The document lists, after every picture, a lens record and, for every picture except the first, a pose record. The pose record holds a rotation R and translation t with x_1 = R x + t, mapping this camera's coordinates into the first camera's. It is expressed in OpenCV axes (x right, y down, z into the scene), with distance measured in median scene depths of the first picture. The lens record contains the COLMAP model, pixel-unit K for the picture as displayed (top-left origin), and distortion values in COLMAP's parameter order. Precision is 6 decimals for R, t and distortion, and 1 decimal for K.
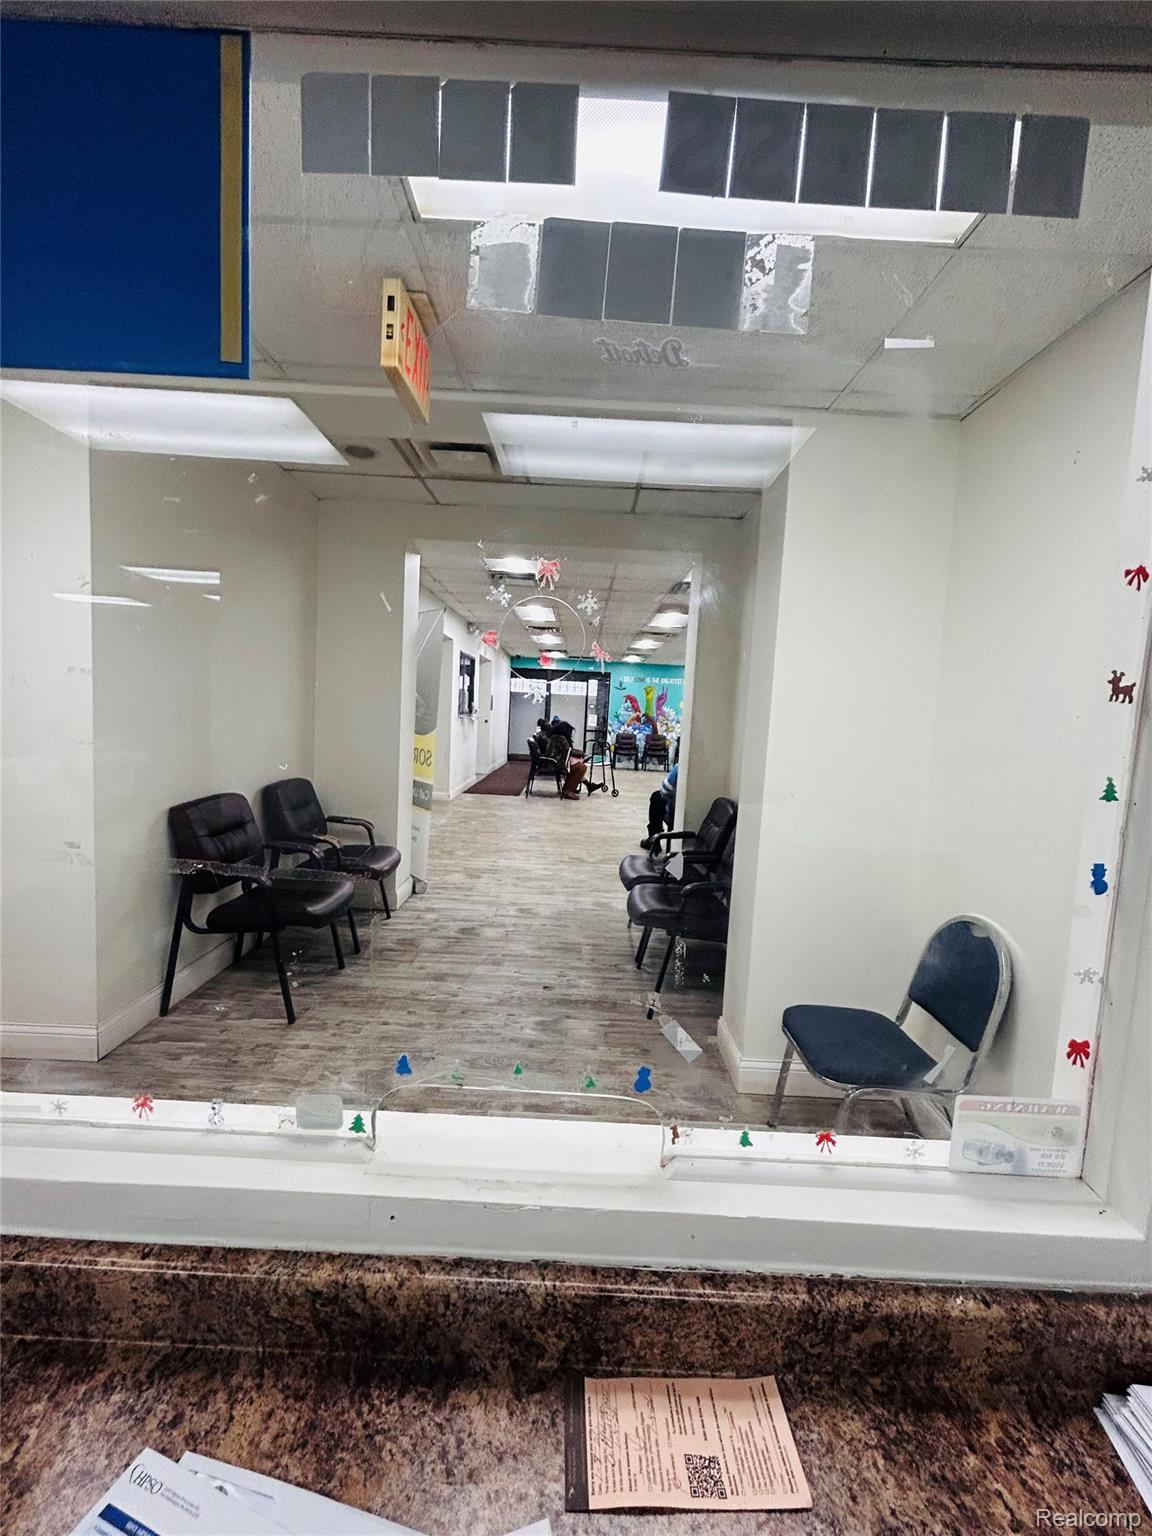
lens RADIAL K [[623.1, 0, 576.6], [0, 623.1, 764.4], [0, 0, 1]] dist [-0.000229, 0.000574]
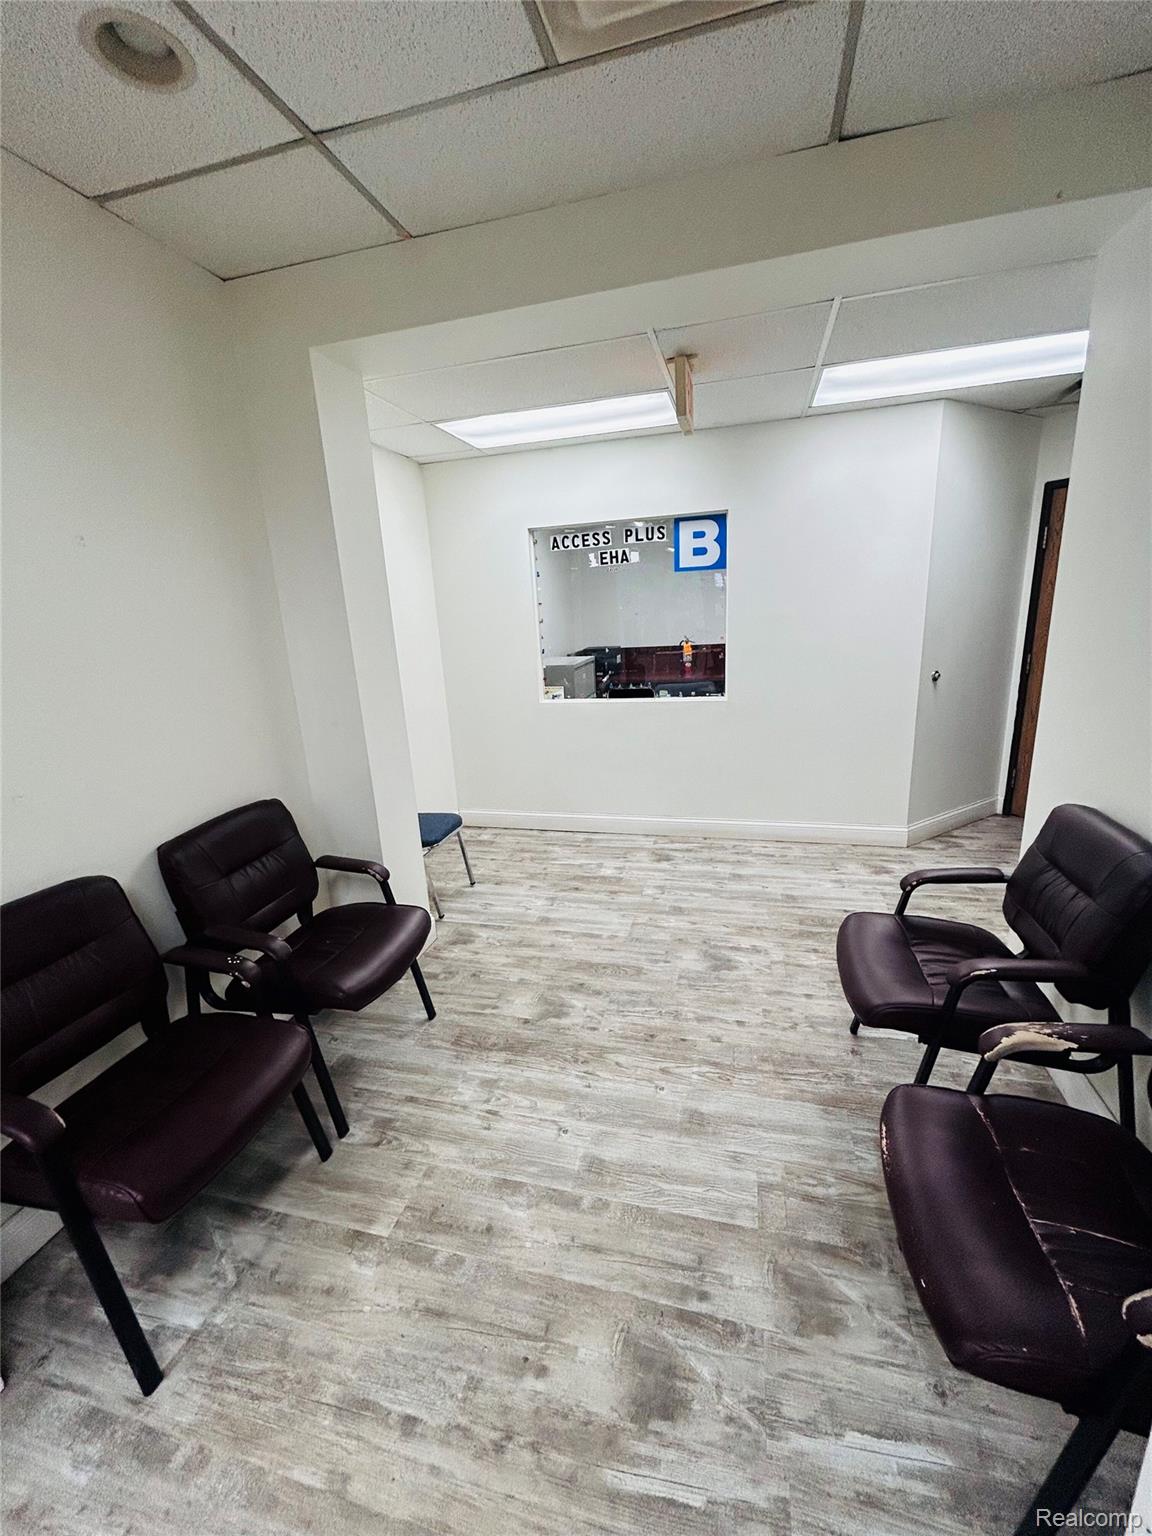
lens RADIAL K [[623.1, 0, 576.6], [0, 623.1, 764.4], [0, 0, 1]] dist [-0.000229, 0.000574]
pose [[-0.967750, -0.064709, 0.243460, -0.229738], [0.022764, 0.940027, 0.340339, -0.179046], [-0.250882, 0.334905, -0.908238, 1.435758]]
